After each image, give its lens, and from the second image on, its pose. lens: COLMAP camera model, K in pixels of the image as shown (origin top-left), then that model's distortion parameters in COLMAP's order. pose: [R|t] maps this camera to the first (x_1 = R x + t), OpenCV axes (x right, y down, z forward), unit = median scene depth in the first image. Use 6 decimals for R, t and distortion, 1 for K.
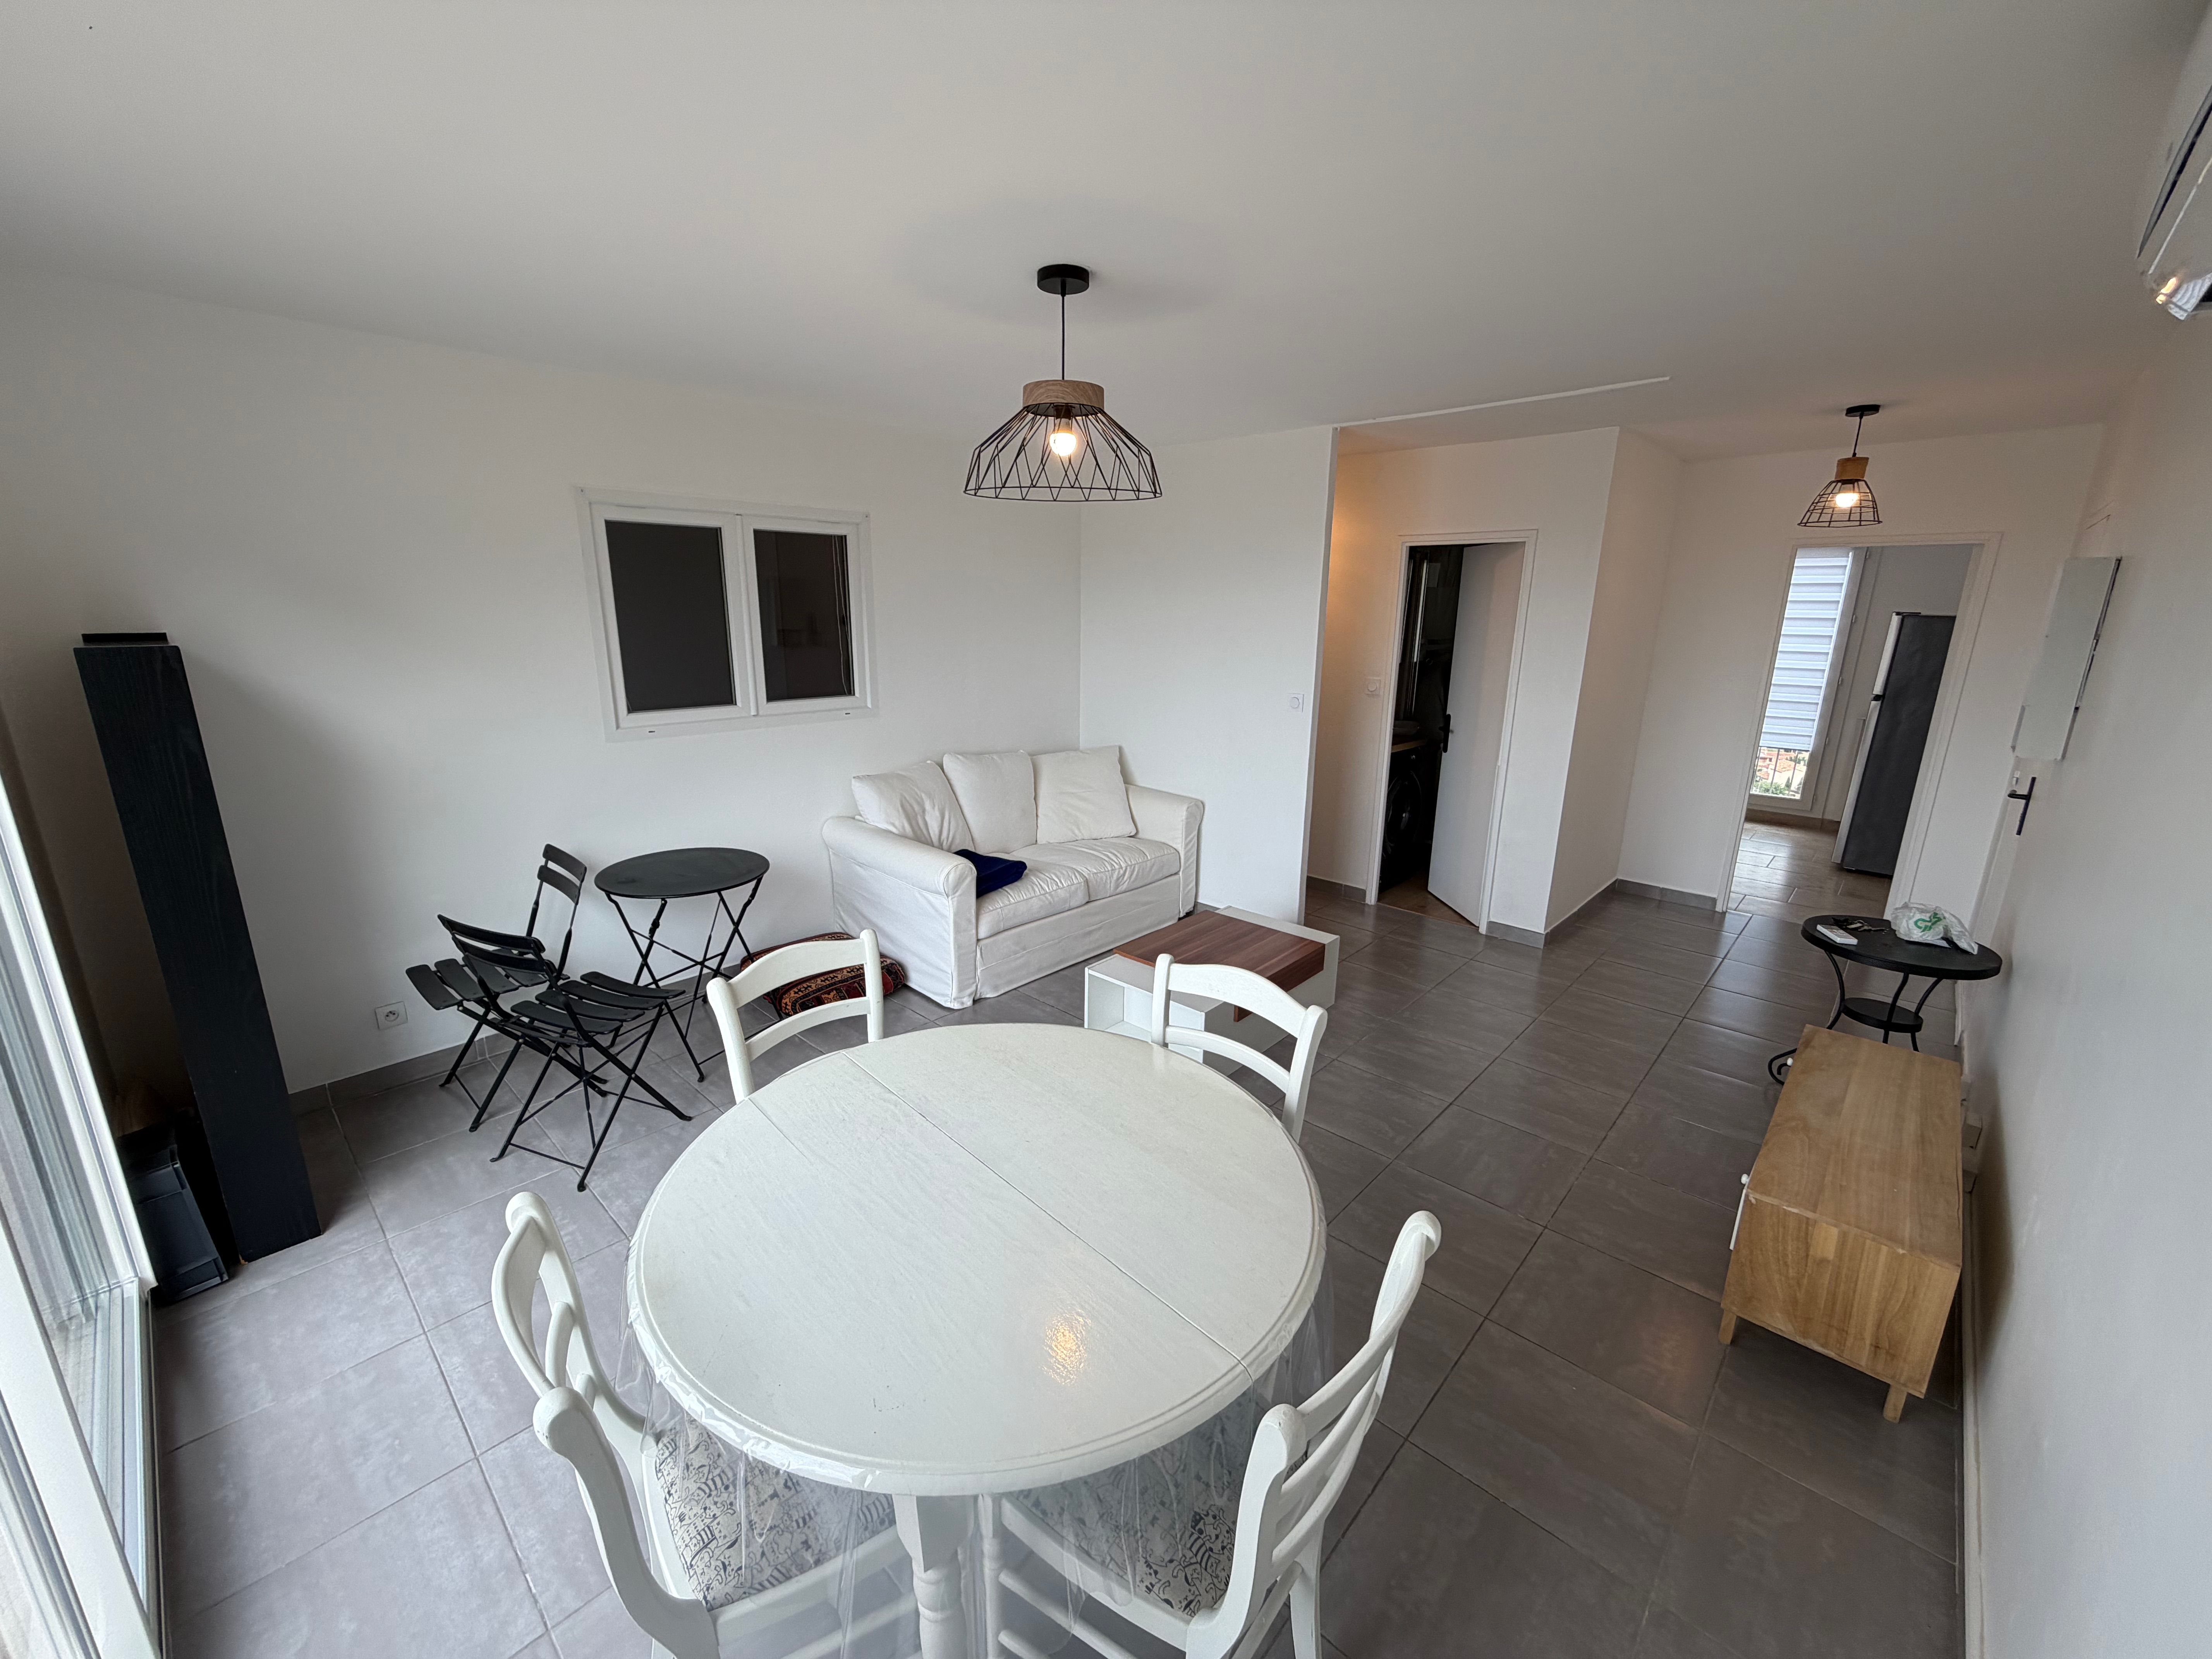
lens RADIAL K [[885.5, 0, 1098.1], [0, 885.5, 829.8], [0, 0, 1]] dist [0.000207, 0.000513]
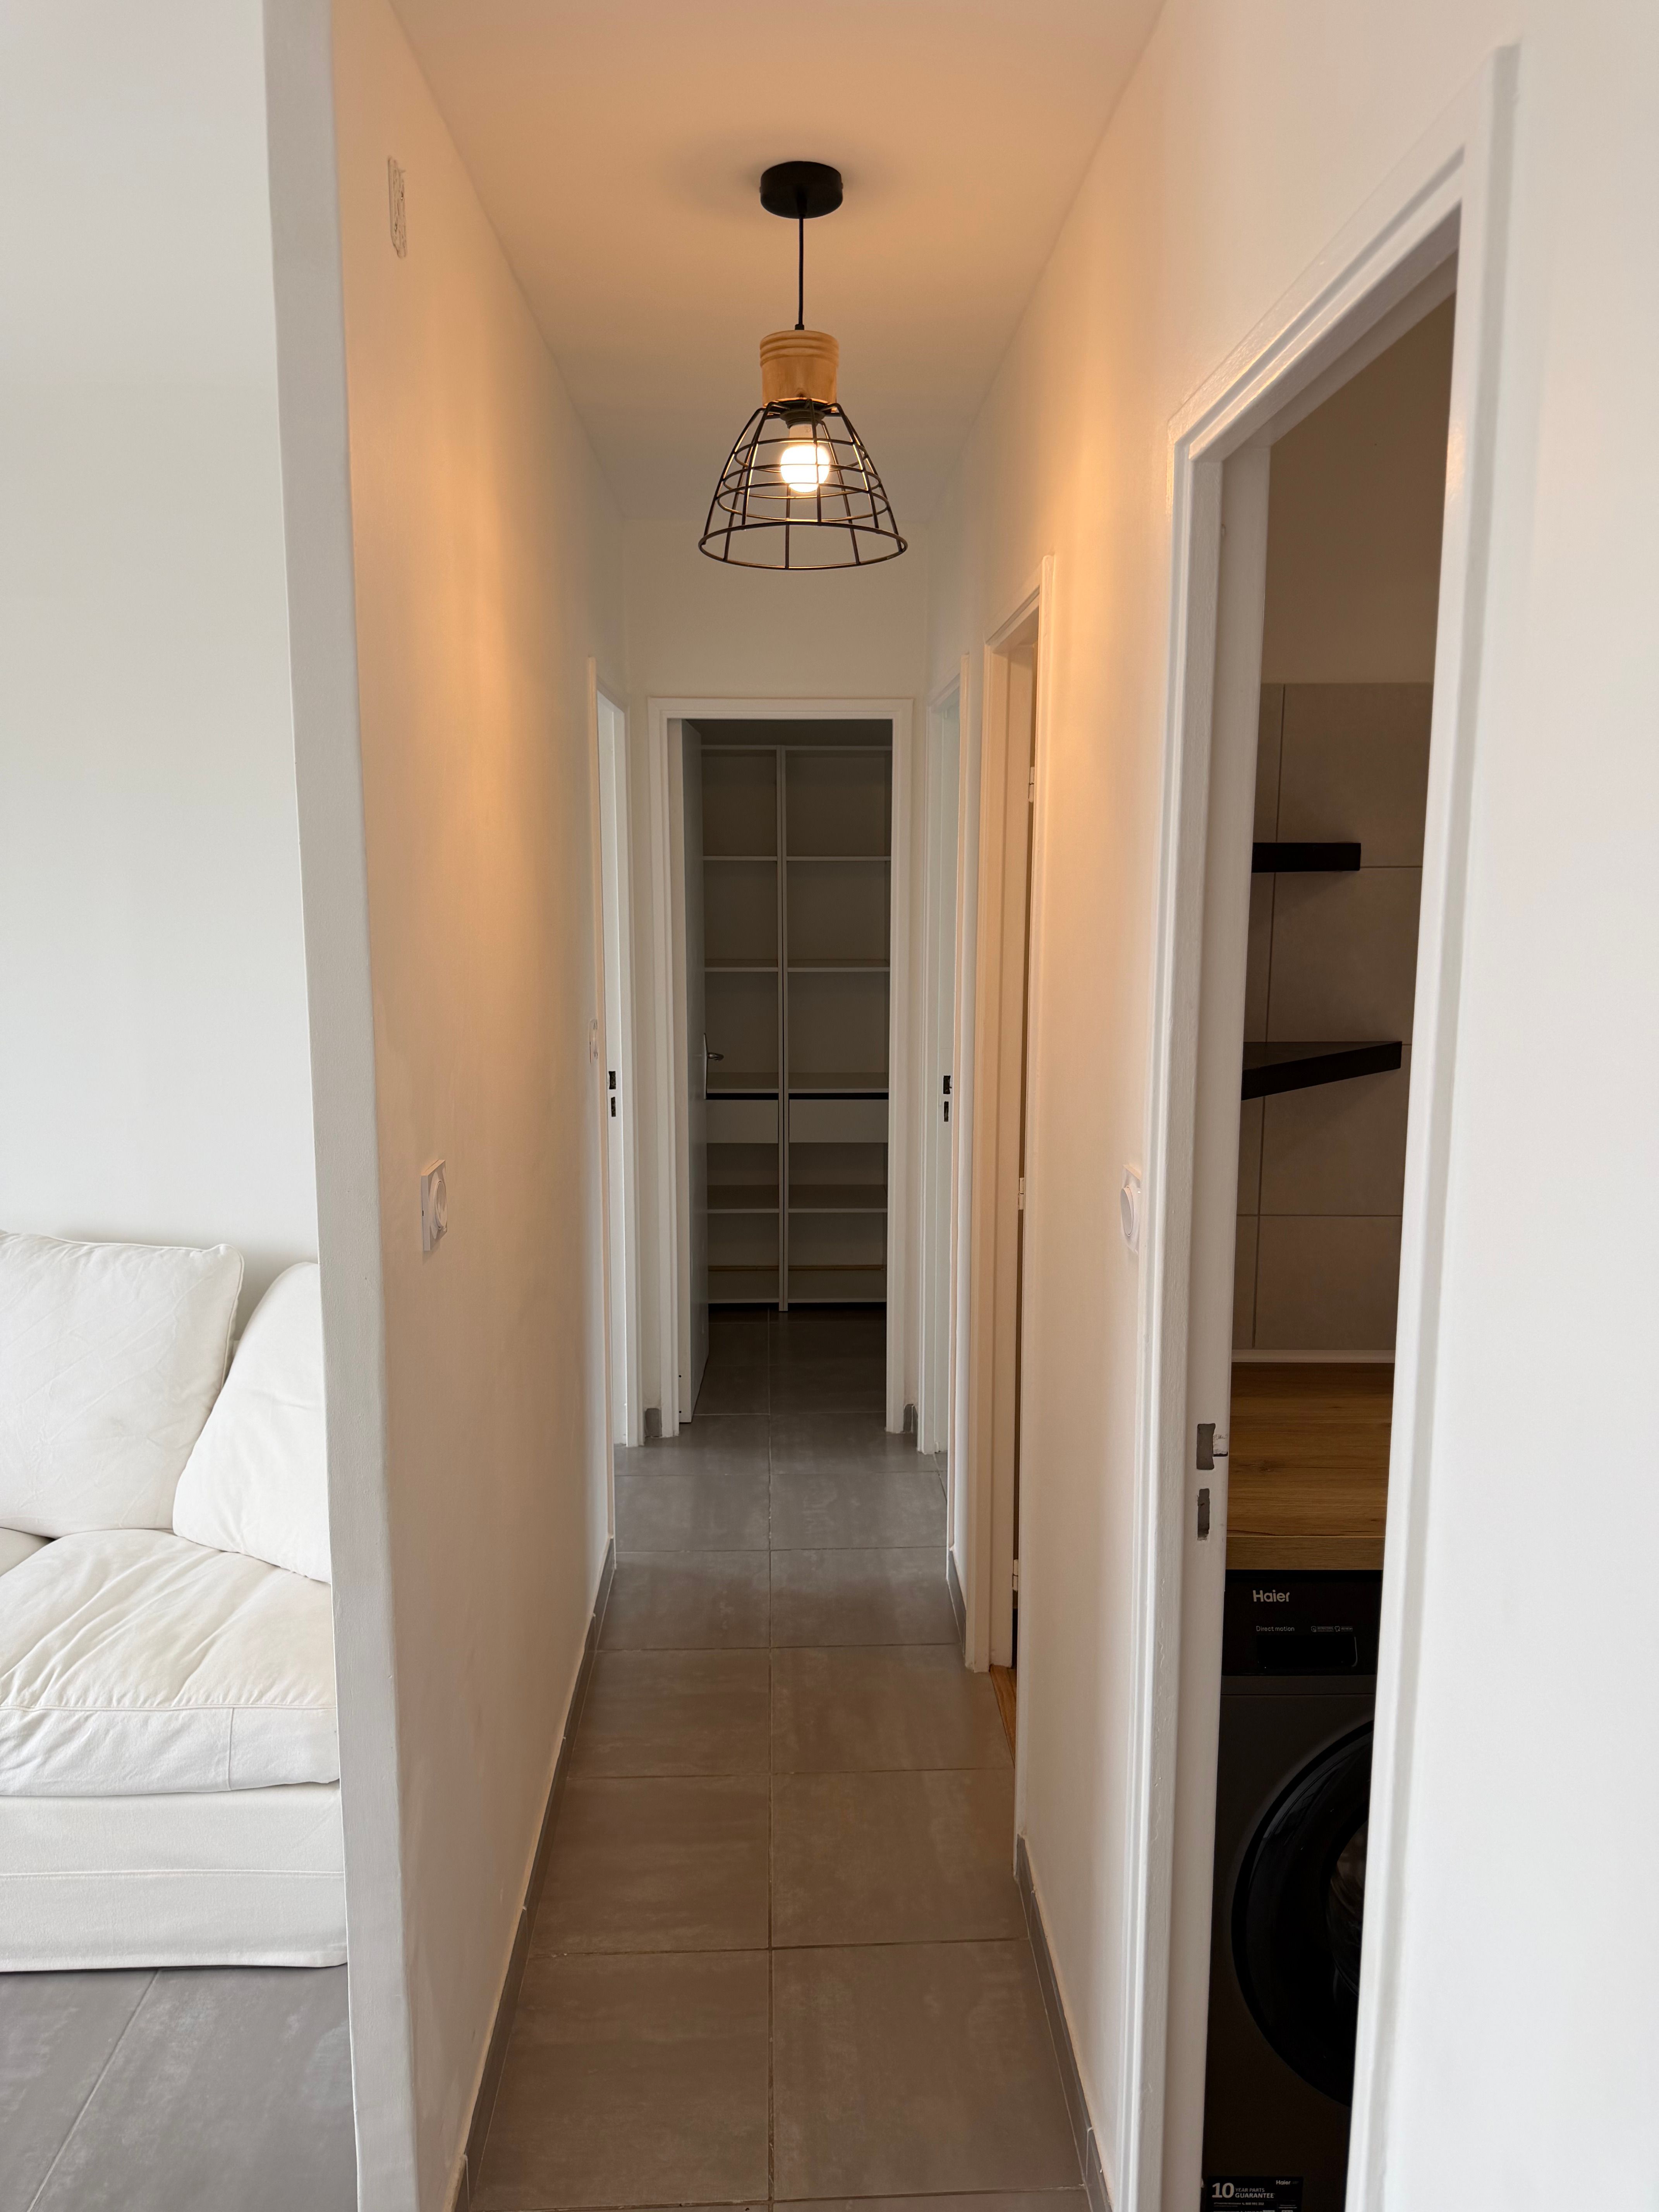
lens RADIAL K [[1538.9, 0, 827.6], [0, 1538.9, 1095.4], [0, 0, 1]] dist [0.091573, -0.124868]
pose [[0.715532, 0.096529, -0.691879, 0.652022], [-0.169667, 0.984766, -0.038076, -0.213924], [0.677663, 0.144634, 0.721009, 0.922251]]
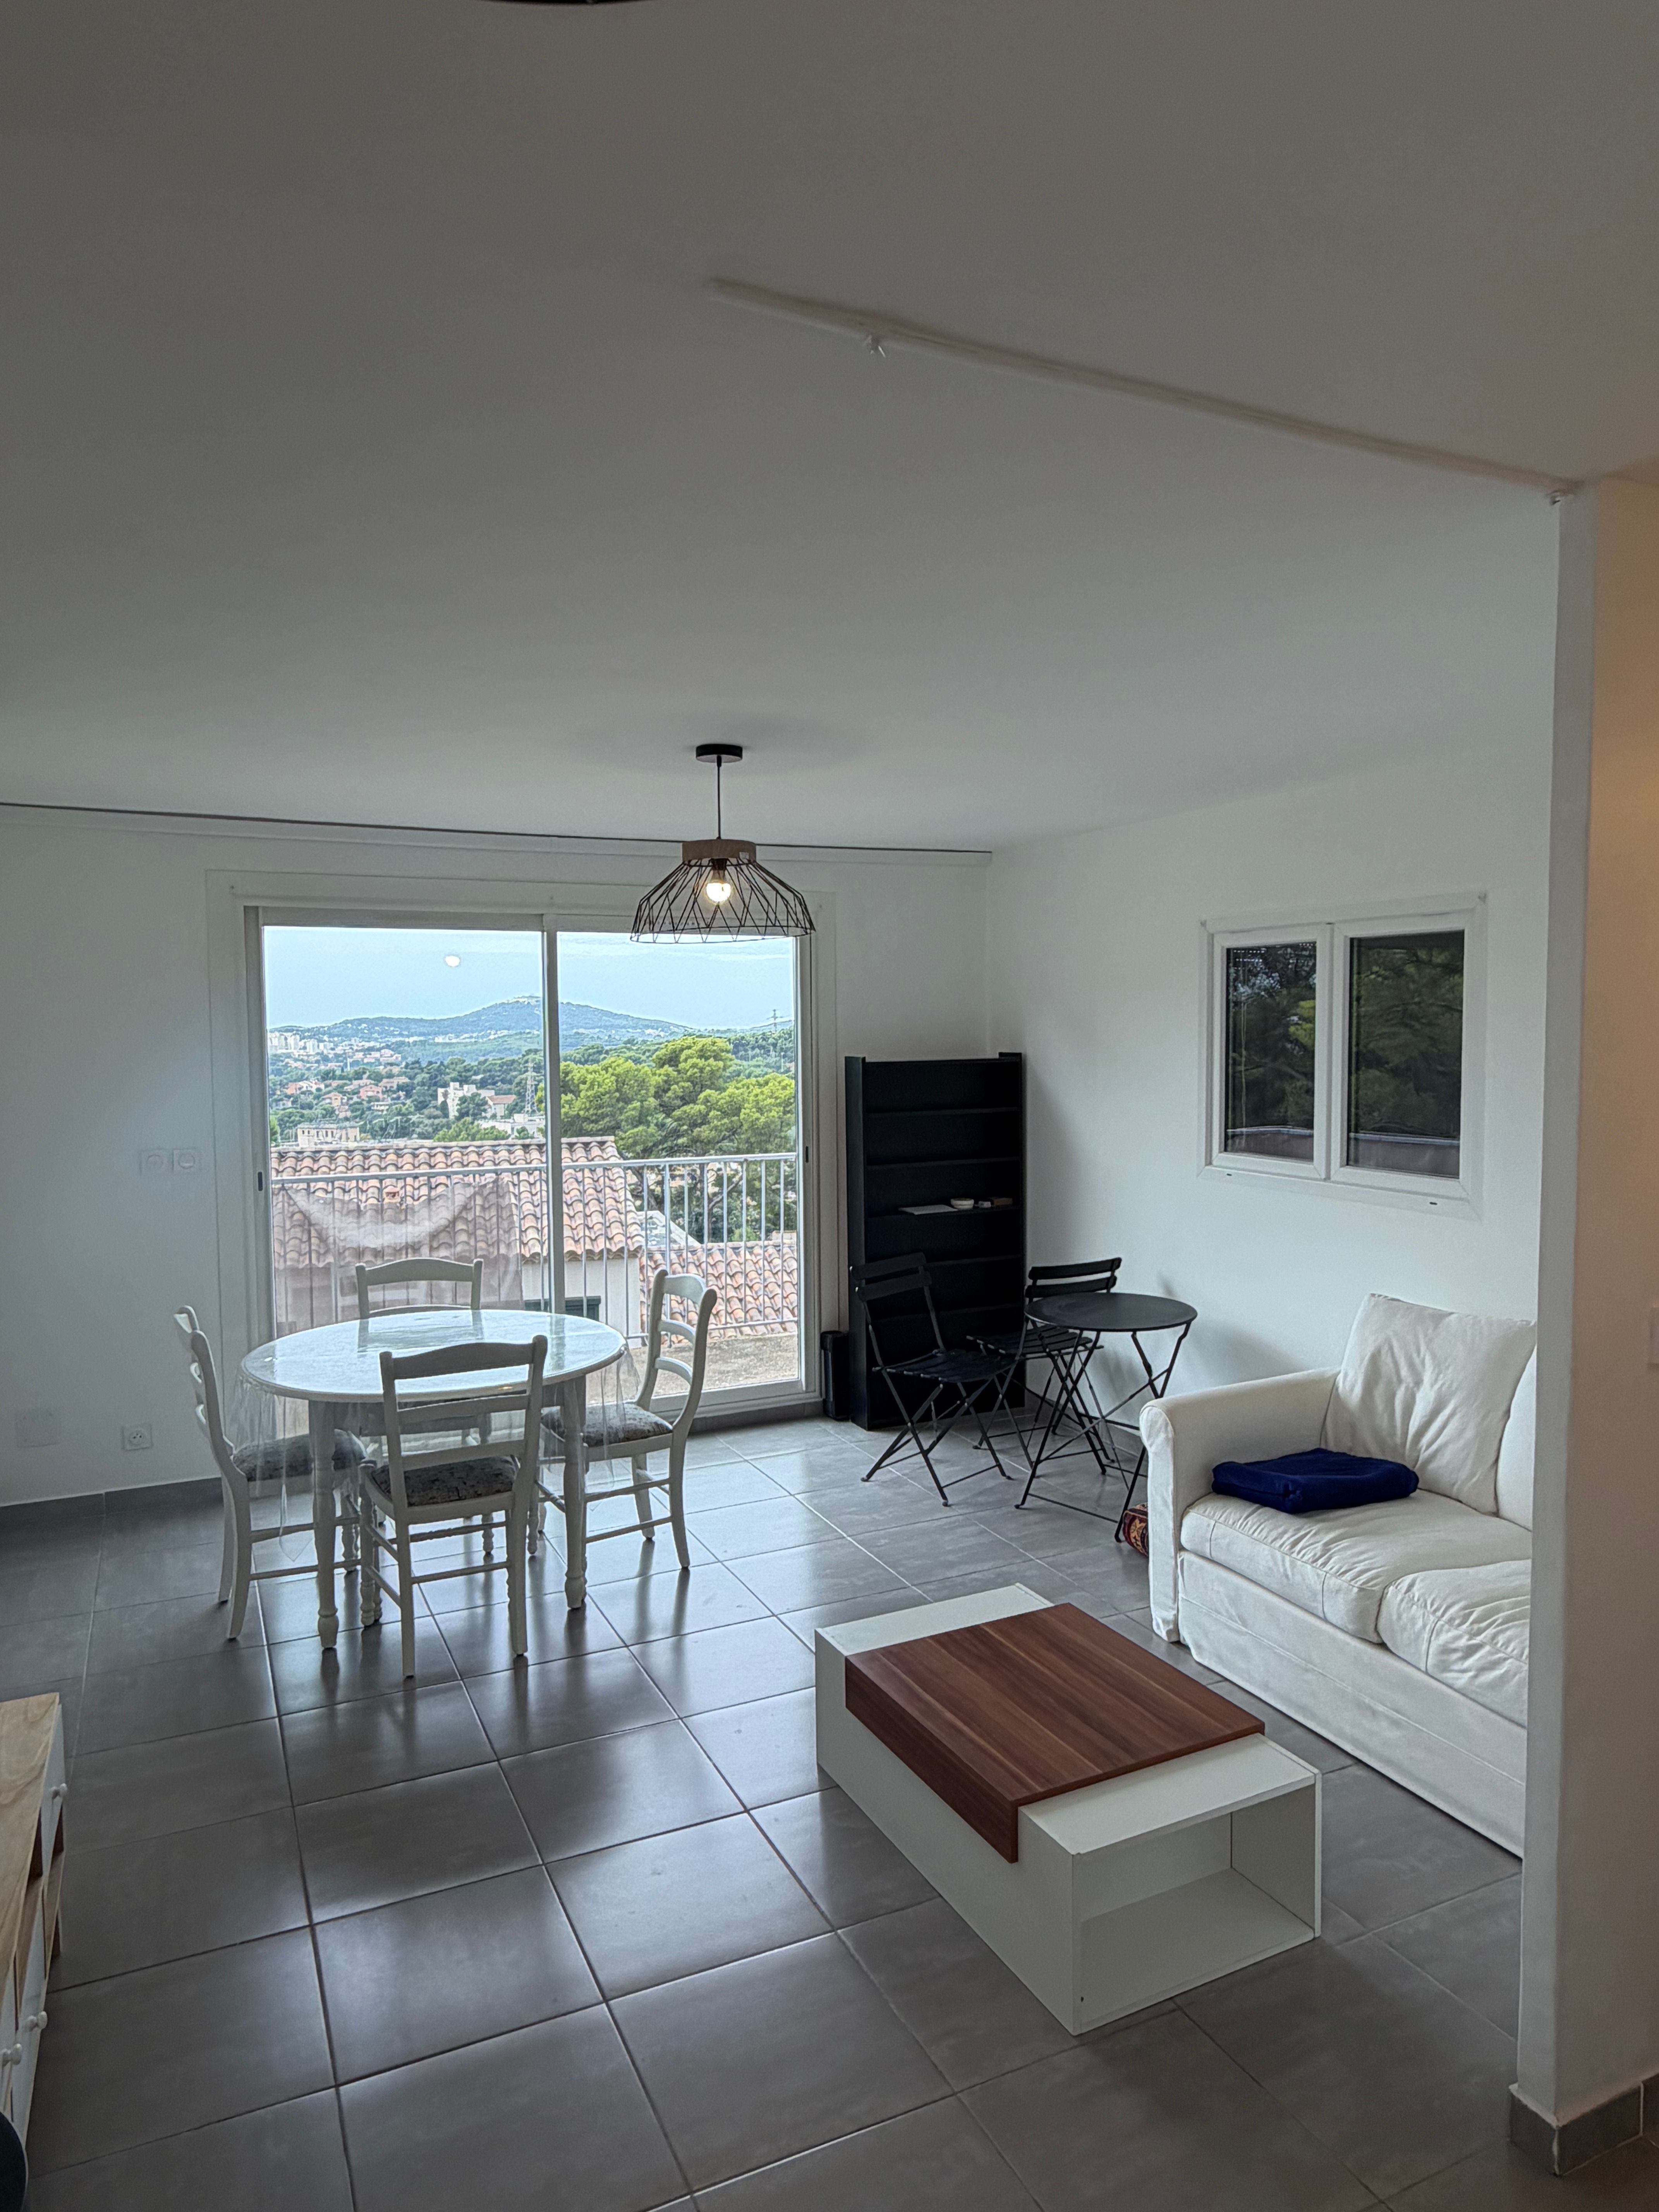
lens RADIAL K [[1399.4, 0, 829.5], [0, 1399.4, 1106.0], [0, 0, 1]] dist [-0.000589, 0.001939]
pose [[-0.364140, 0.049591, -0.930023, 0.890900], [-0.229018, 0.963152, 0.141027, -0.268796], [0.902747, 0.264345, -0.339365, 1.044288]]
